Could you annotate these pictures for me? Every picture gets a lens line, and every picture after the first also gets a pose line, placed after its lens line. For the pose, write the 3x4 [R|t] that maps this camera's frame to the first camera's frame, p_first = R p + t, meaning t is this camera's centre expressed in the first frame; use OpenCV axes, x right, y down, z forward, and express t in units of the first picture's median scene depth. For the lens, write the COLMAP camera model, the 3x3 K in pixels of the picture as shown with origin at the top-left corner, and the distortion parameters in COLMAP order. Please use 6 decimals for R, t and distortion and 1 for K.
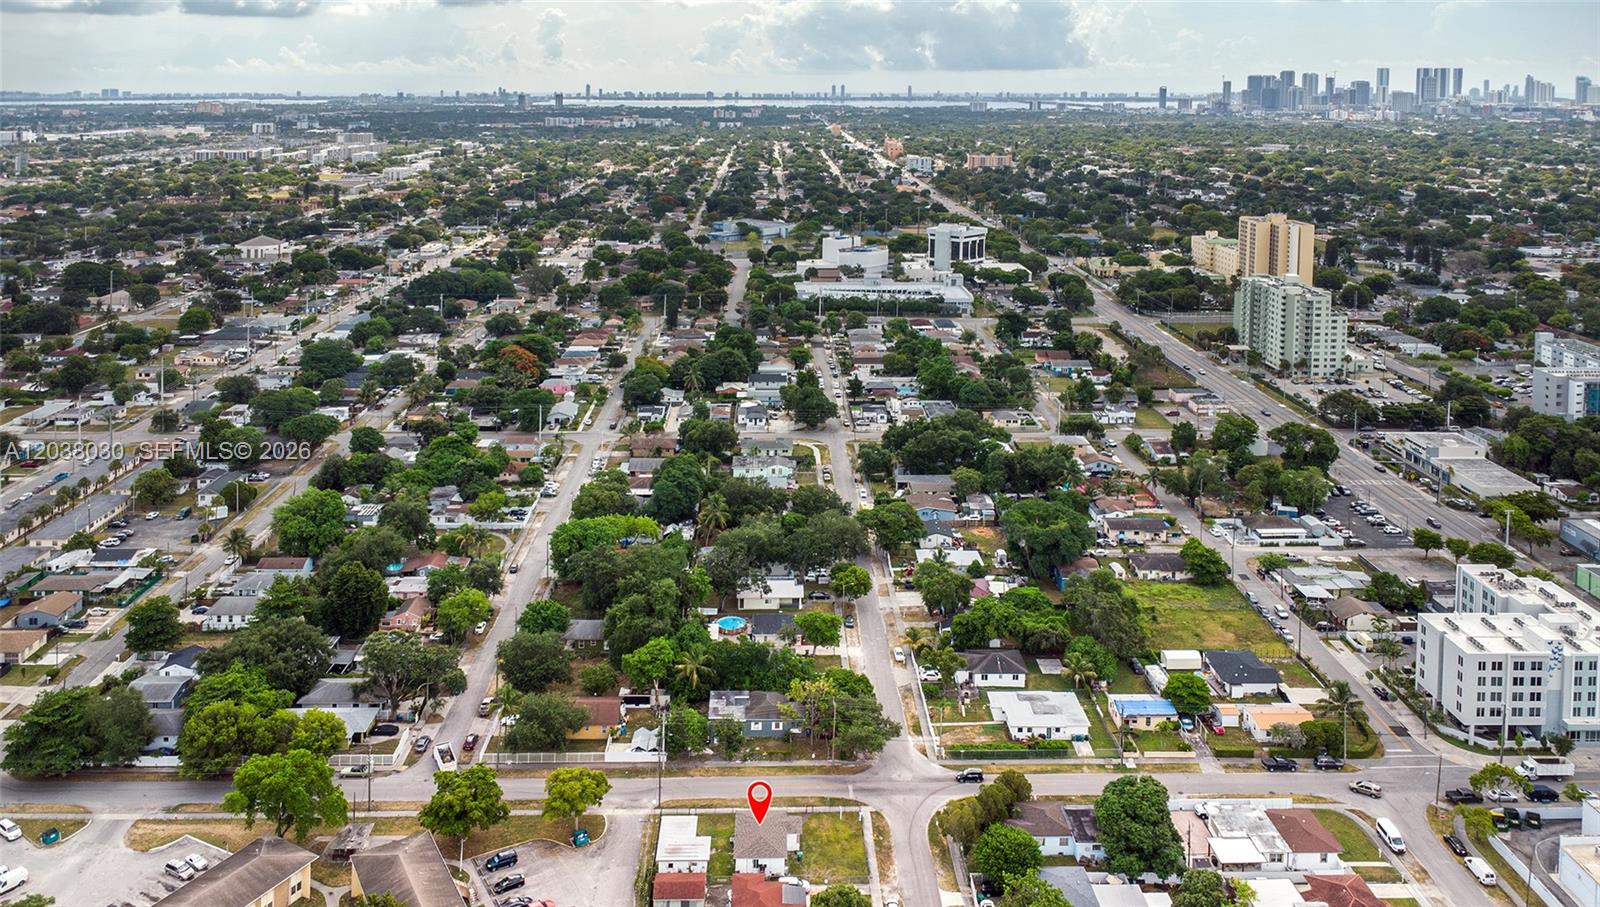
lens RADIAL K [[1182.7, 0, 800.0], [0, 1182.7, 453.5], [0, 0, 1]] dist [0.012012, -0.004439]
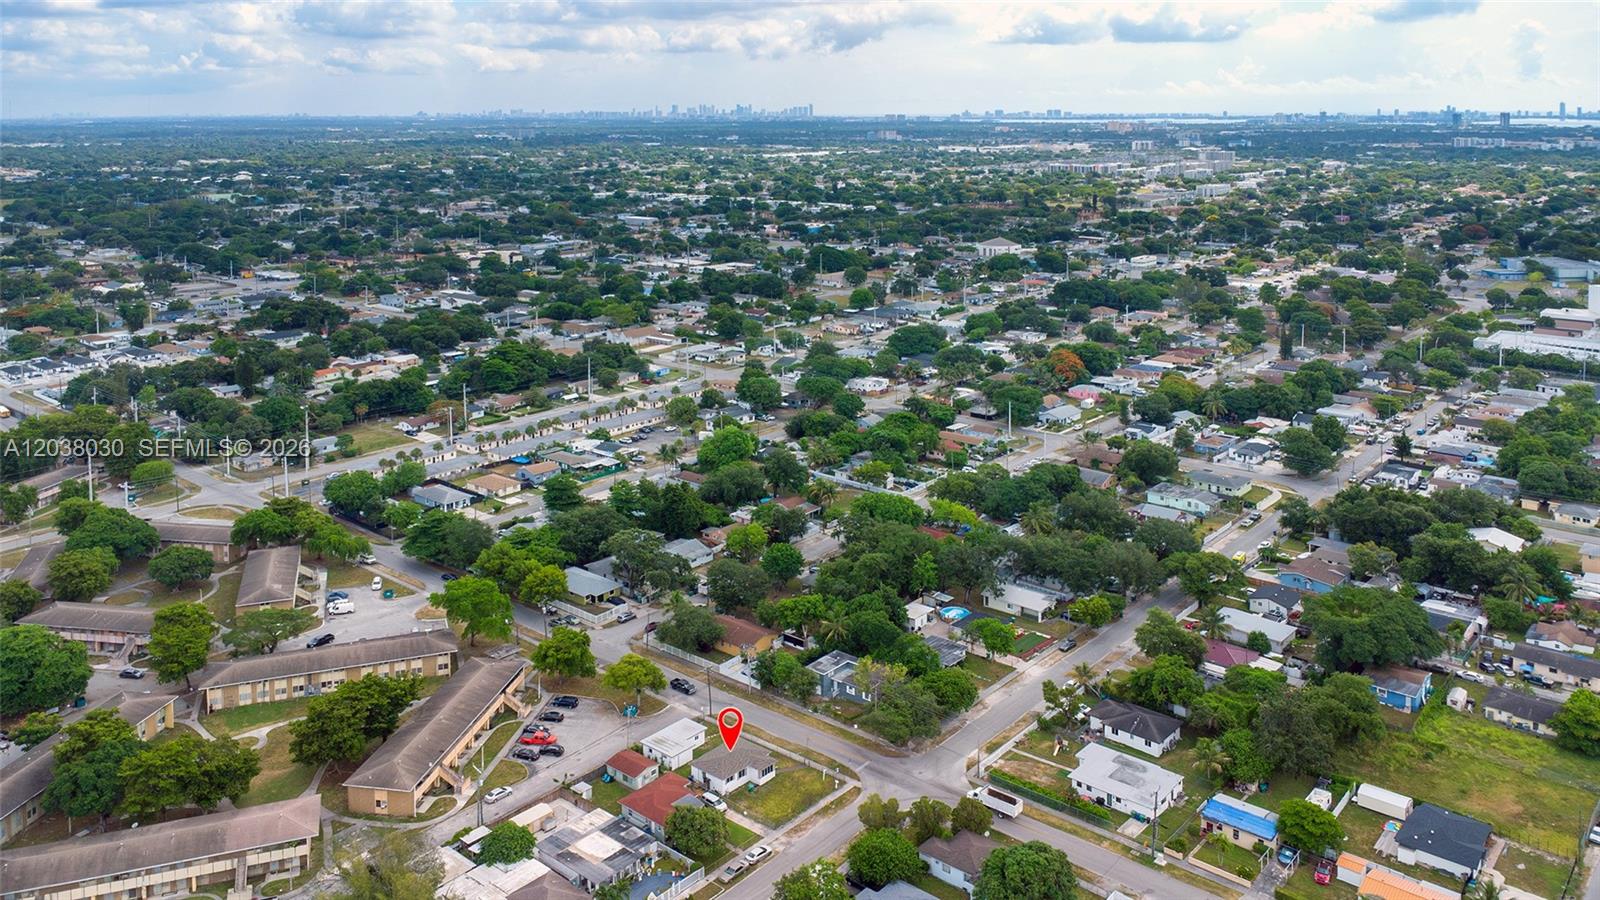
lens RADIAL K [[1151.7, 0, 800.0], [0, 1151.7, 450.0], [0, 0, 1]] dist [0.008568, 0.002371]
pose [[0.757165, 0.182703, -0.627153, 0.336990], [-0.189242, 0.980269, 0.057101, -0.023318], [0.625211, 0.075449, 0.776800, 0.079582]]
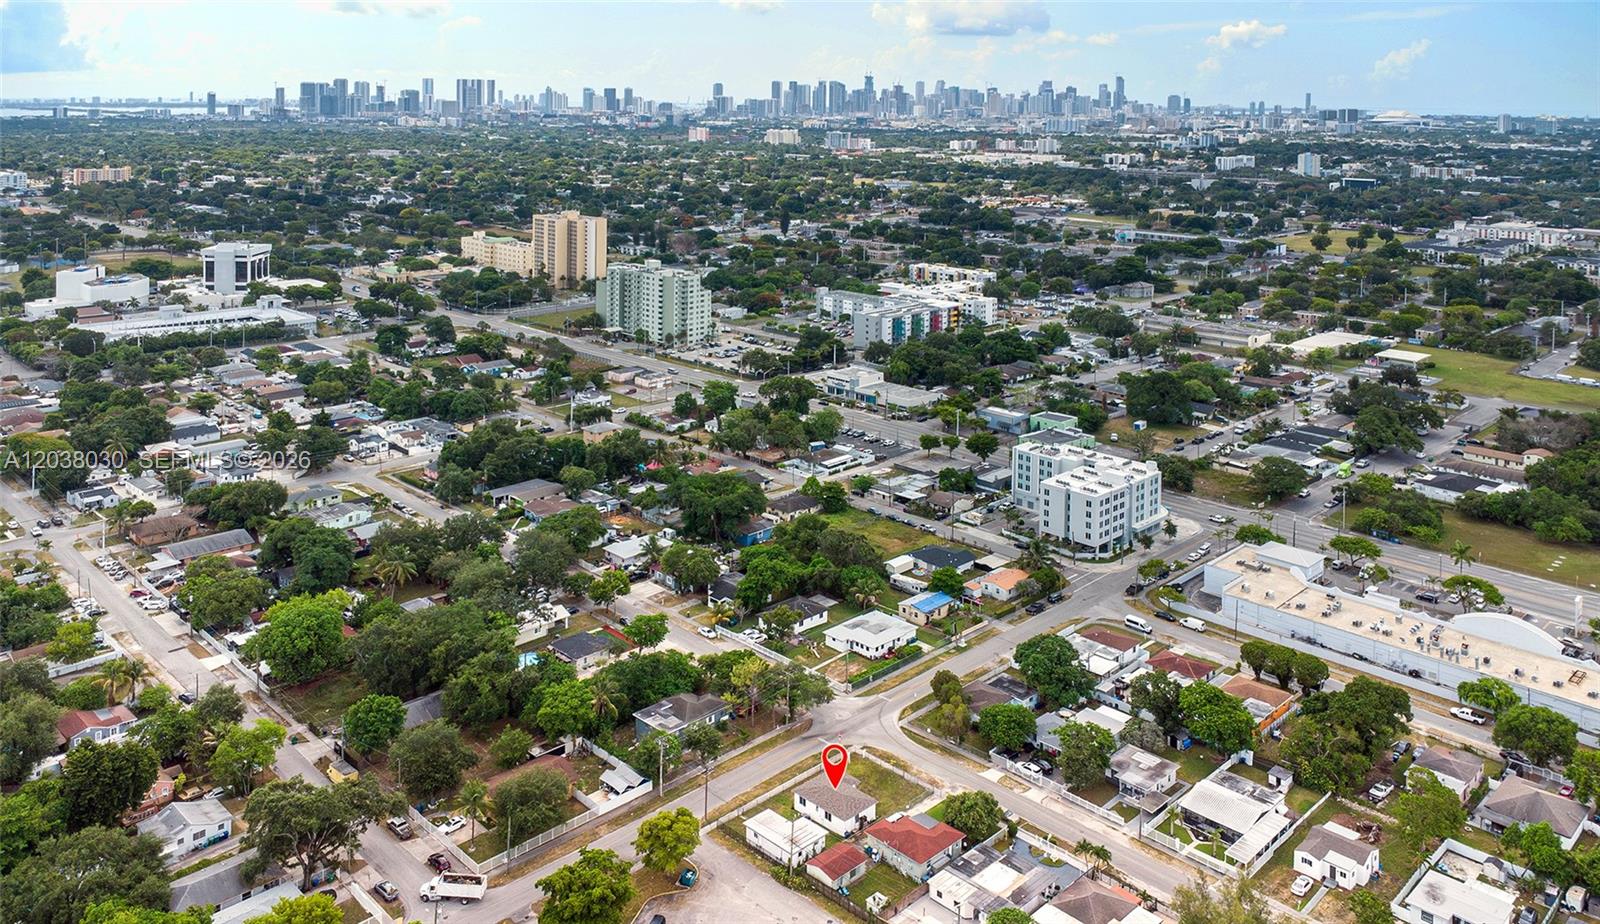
lens RADIAL K [[1136.6, 0, 800.0], [0, 1136.6, 462.0], [0, 0, 1]] dist [0.001950, -0.001478]
pose [[0.723002, -0.204697, 0.659824, -0.360284], [0.195884, 0.976640, 0.088342, -0.039677], [-0.662494, 0.065377, 0.746209, 0.120224]]
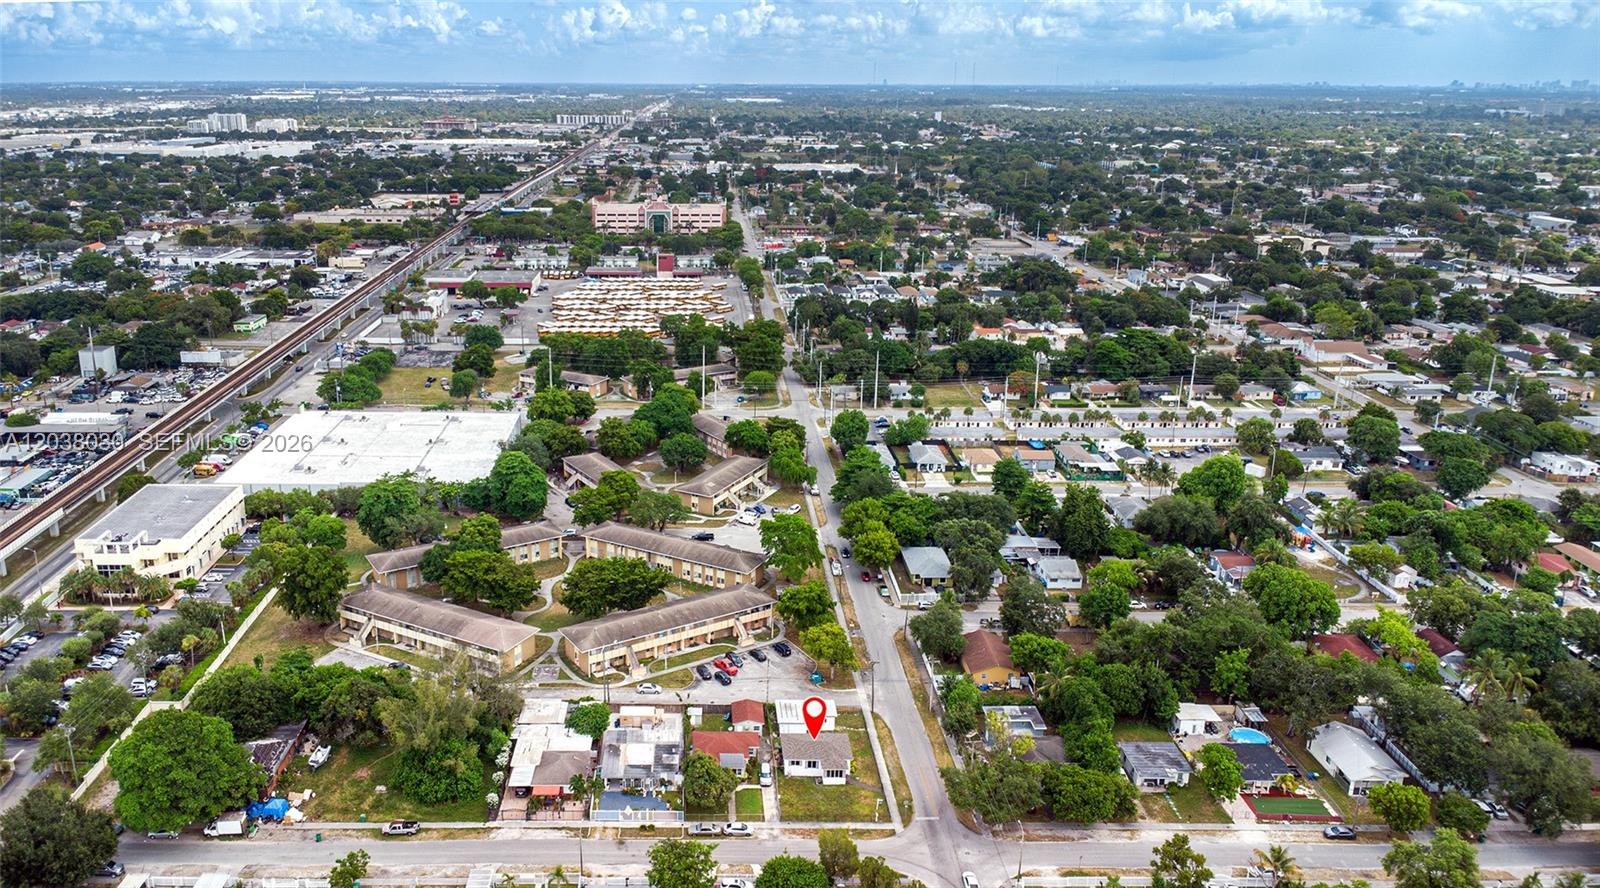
lens RADIAL K [[1290.6, 0, 800.0], [0, 1290.6, 444.0], [0, 0, 1]] dist [-0.004968, -0.003428]
pose [[-0.013387, 0.273487, -0.961783, 0.550896], [-0.300470, 0.916314, 0.264740, -0.136907], [0.953697, 0.292530, 0.069908, 0.460315]]
